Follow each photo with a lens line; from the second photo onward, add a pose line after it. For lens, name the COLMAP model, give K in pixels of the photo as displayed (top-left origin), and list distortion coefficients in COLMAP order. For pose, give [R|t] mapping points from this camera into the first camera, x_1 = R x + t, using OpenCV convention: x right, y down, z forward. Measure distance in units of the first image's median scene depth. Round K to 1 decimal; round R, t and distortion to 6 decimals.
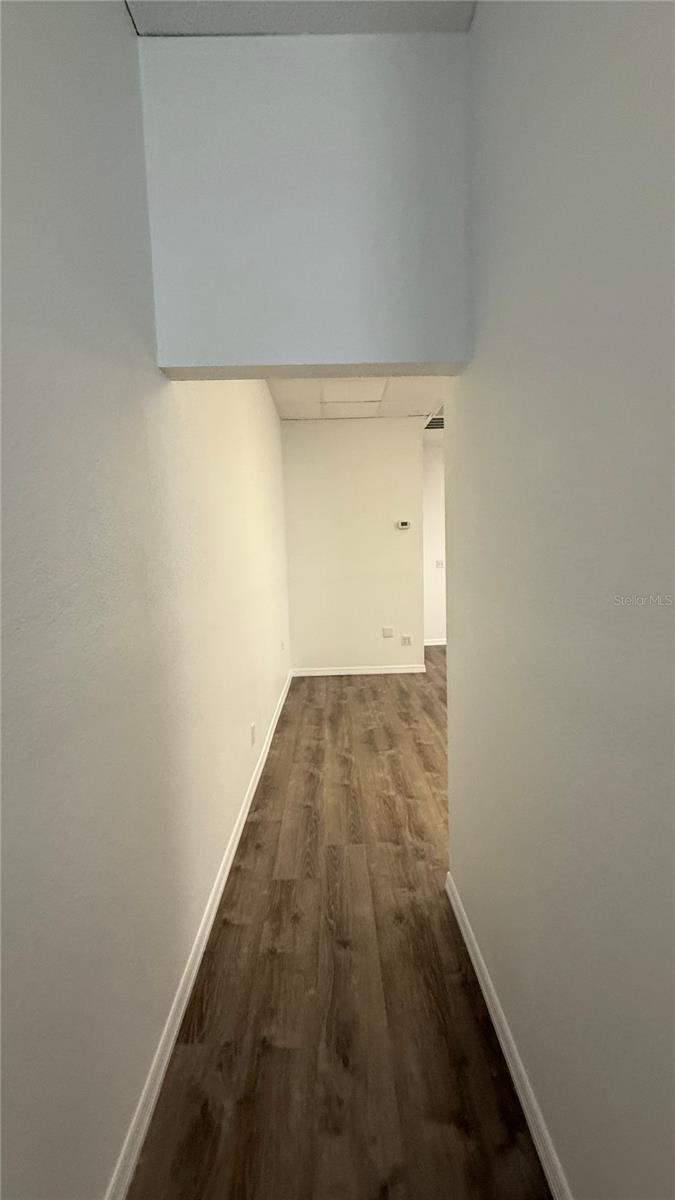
lens RADIAL K [[479.0, 0, 337.5], [0, 479.0, 600.0], [0, 0, 1]] dist [0.000951, -0.000232]
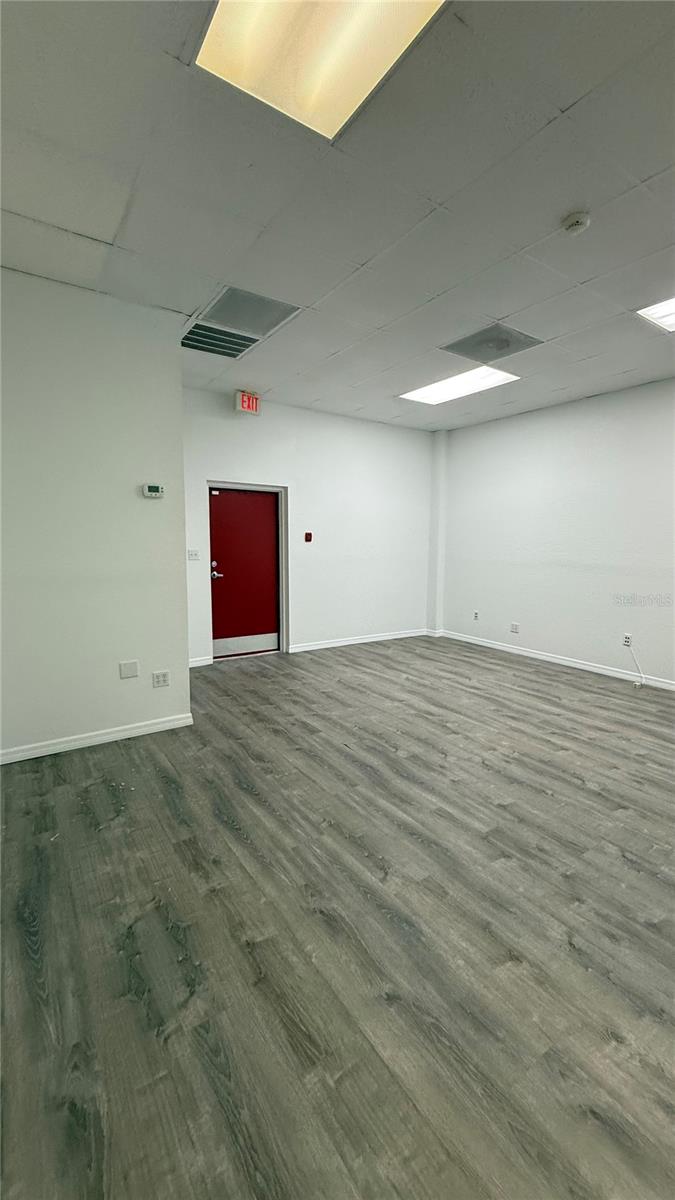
lens RADIAL K [[479.0, 0, 337.5], [0, 479.0, 600.0], [0, 0, 1]] dist [0.000951, -0.000232]
pose [[0.834150, -0.033281, 0.550532, -0.003743], [0.018610, 0.999308, 0.032213, -0.043114], [-0.551223, -0.016625, 0.834192, 0.454733]]
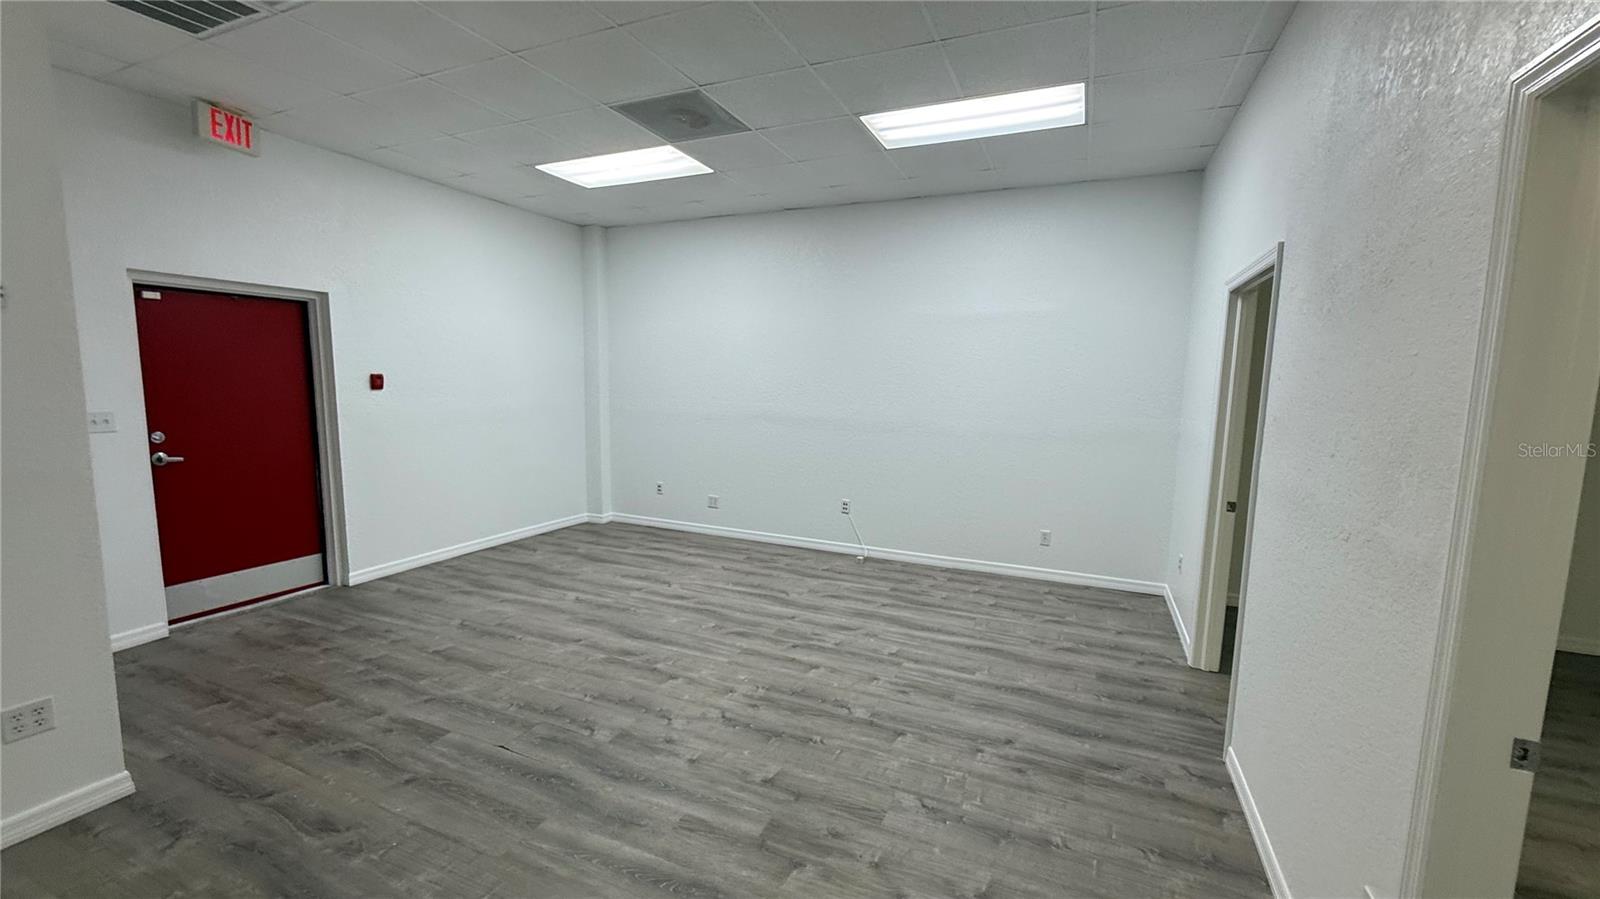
lens RADIAL K [[638.6, 0, 800.0], [0, 638.6, 449.5], [0, 0, 1]] dist [0.000951, -0.000232]
pose [[0.417455, -0.070611, 0.905950, 0.011146], [0.057256, 0.997039, 0.051328, -0.079898], [-0.906892, 0.030444, 0.420262, 0.561559]]
